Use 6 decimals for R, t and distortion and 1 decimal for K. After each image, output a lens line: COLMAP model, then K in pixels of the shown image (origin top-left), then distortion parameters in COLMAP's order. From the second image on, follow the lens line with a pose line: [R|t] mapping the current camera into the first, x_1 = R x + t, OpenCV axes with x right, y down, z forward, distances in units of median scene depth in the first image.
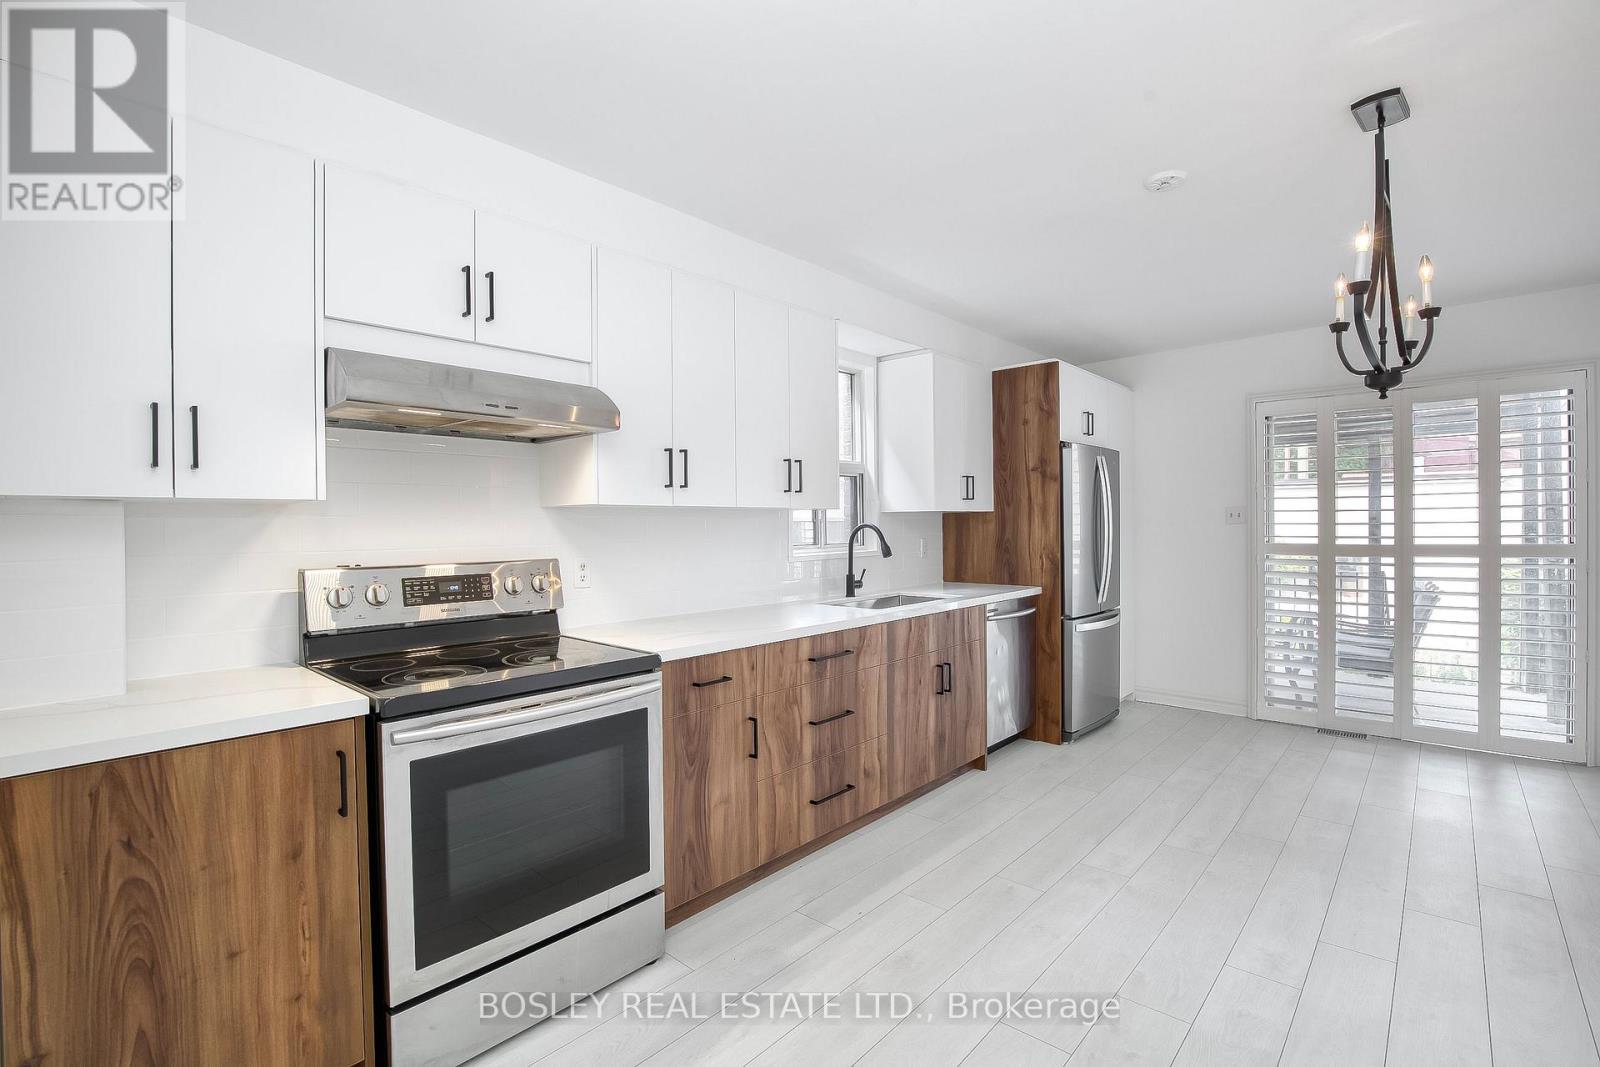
lens RADIAL K [[734.7, 0, 808.5], [0, 734.7, 528.1], [0, 0, 1]] dist [-0.026563, 0.002794]
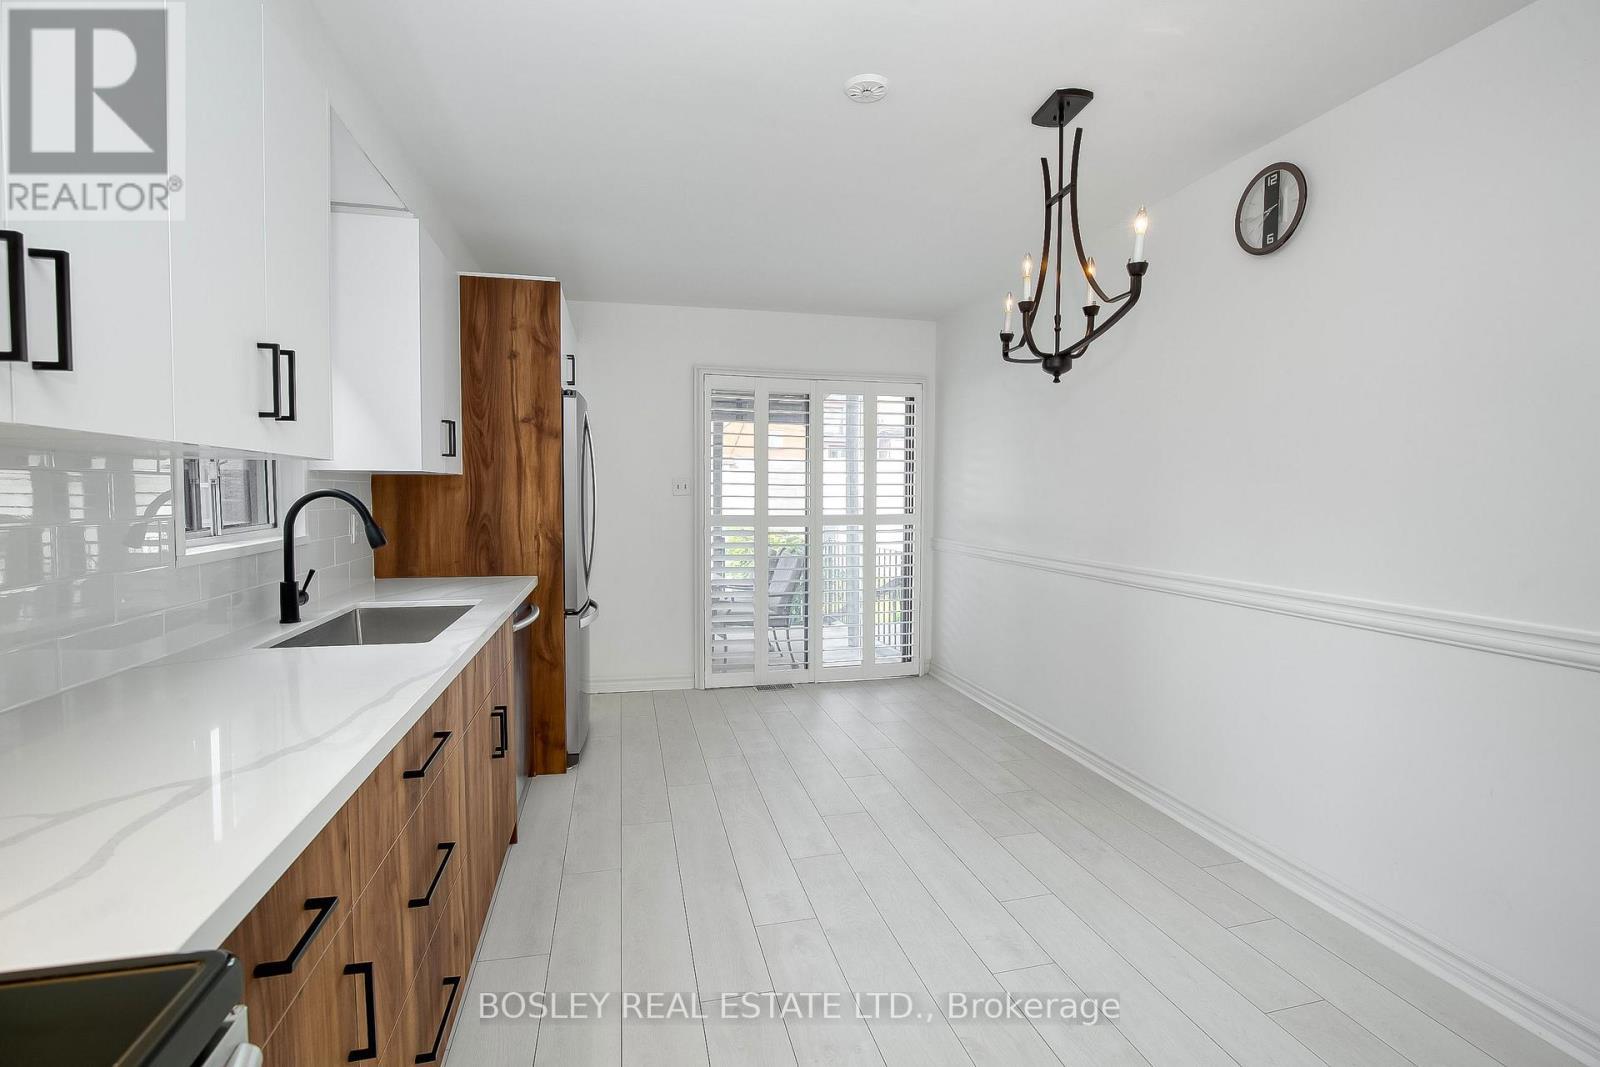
lens RADIAL K [[734.7, 0, 806.1], [0, 734.7, 524.8], [0, 0, 1]] dist [-0.026563, 0.002794]
pose [[0.556686, -0.021799, 0.830437, -0.212167], [-0.007380, 0.999486, 0.031184, 0.002052], [-0.830690, -0.023488, 0.556240, 0.461198]]
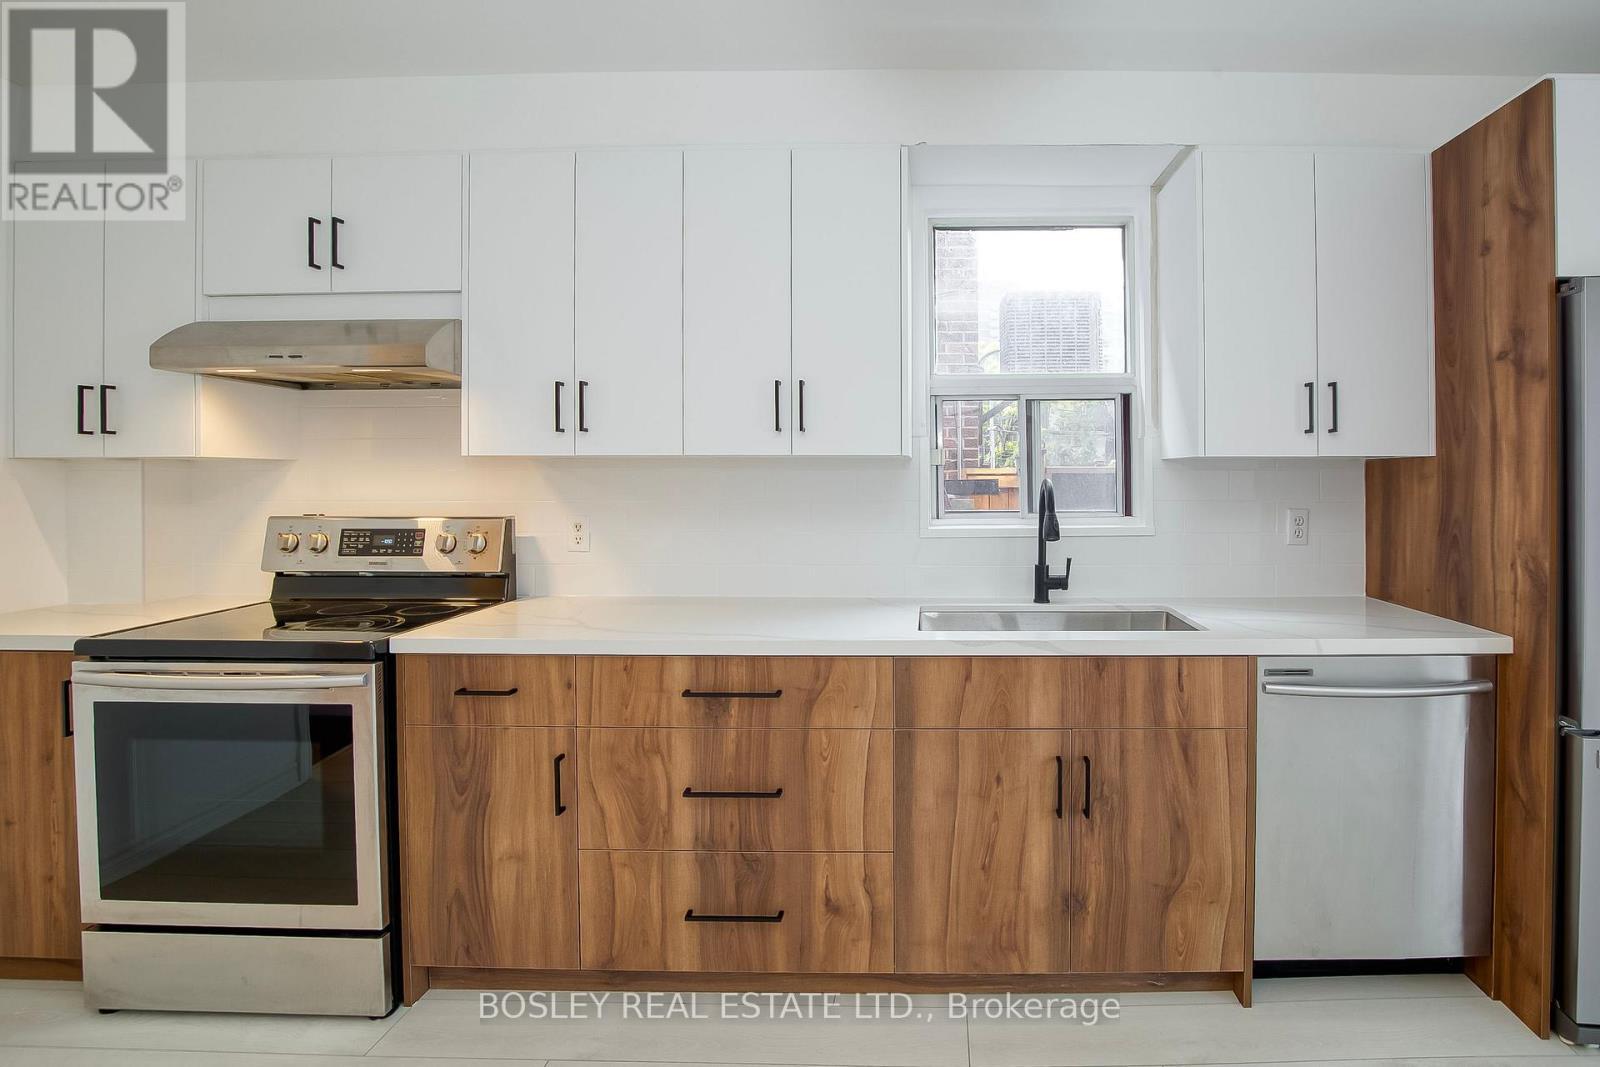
lens RADIAL K [[734.7, 0, 881.1], [0, 734.7, 481.6], [0, 0, 1]] dist [-0.026563, 0.002794]
pose [[0.658379, 0.010715, -0.752610, 0.520693], [-0.008969, 0.999939, 0.006391, -0.009624], [0.752633, 0.002542, 0.658435, 0.619137]]
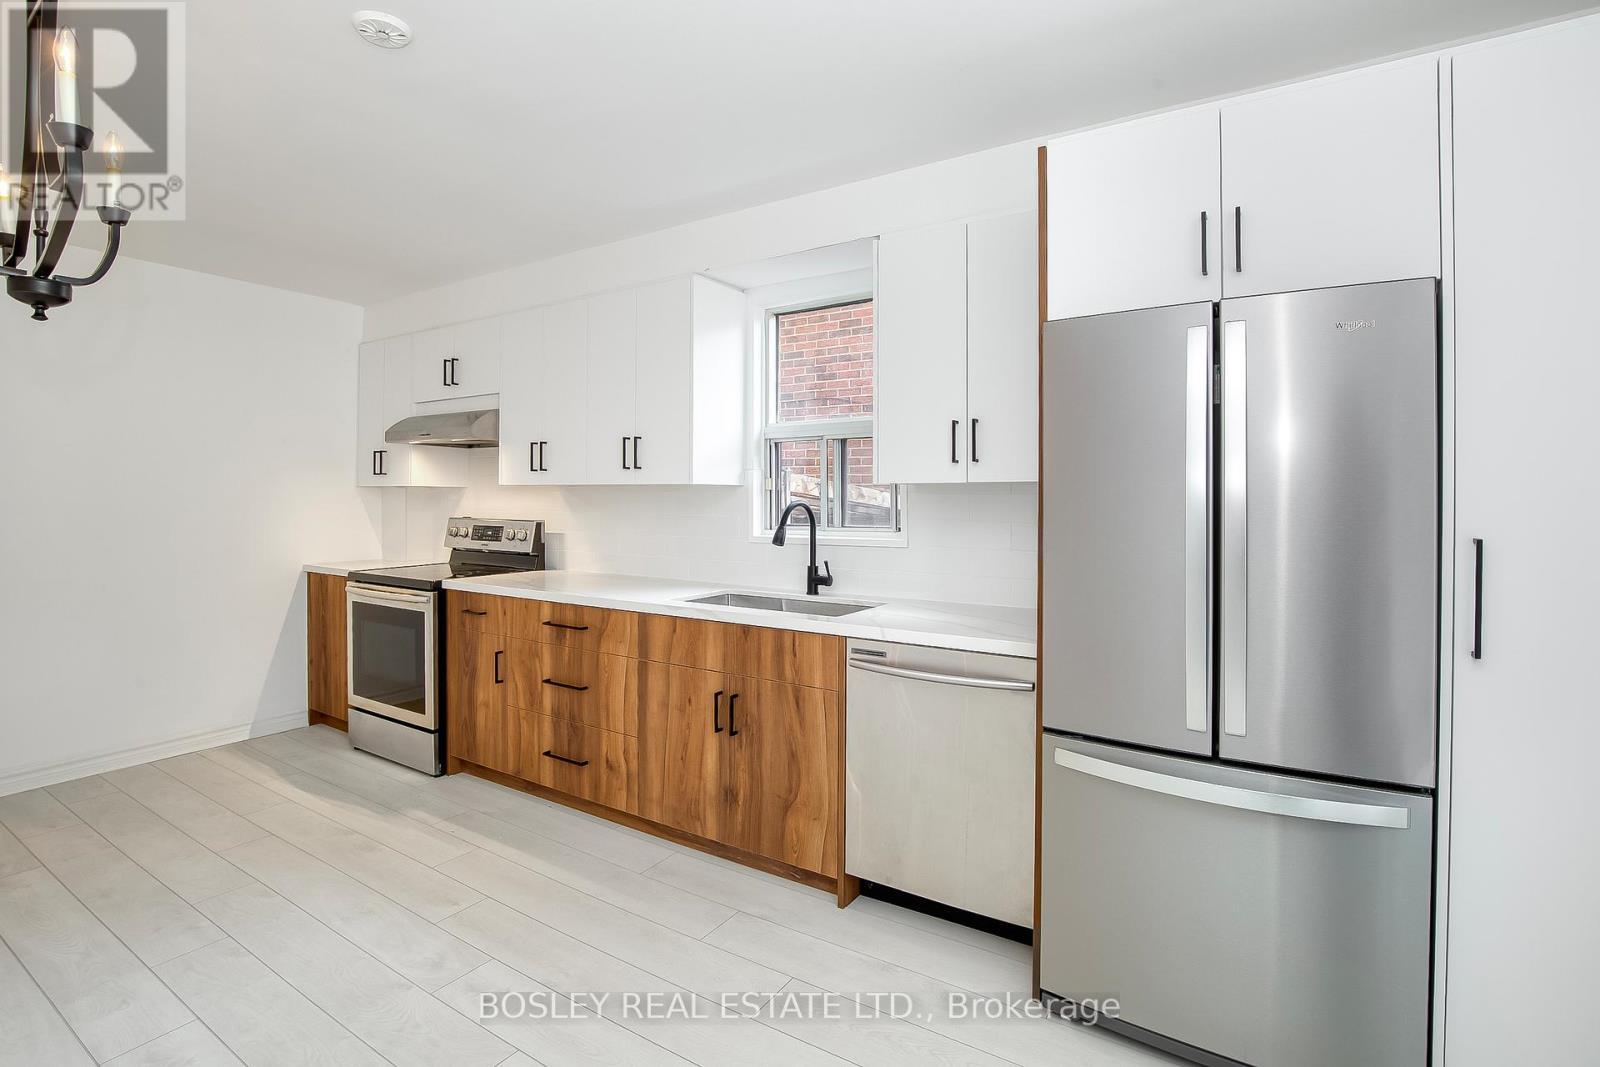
lens RADIAL K [[734.7, 0, 774.1], [0, 734.7, 501.7], [0, 0, 1]] dist [-0.026563, 0.002794]
pose [[0.159658, 0.011524, -0.987105, 1.001264], [-0.014089, 0.999857, 0.009394, -0.015677], [0.987072, 0.012407, 0.159798, 1.014766]]
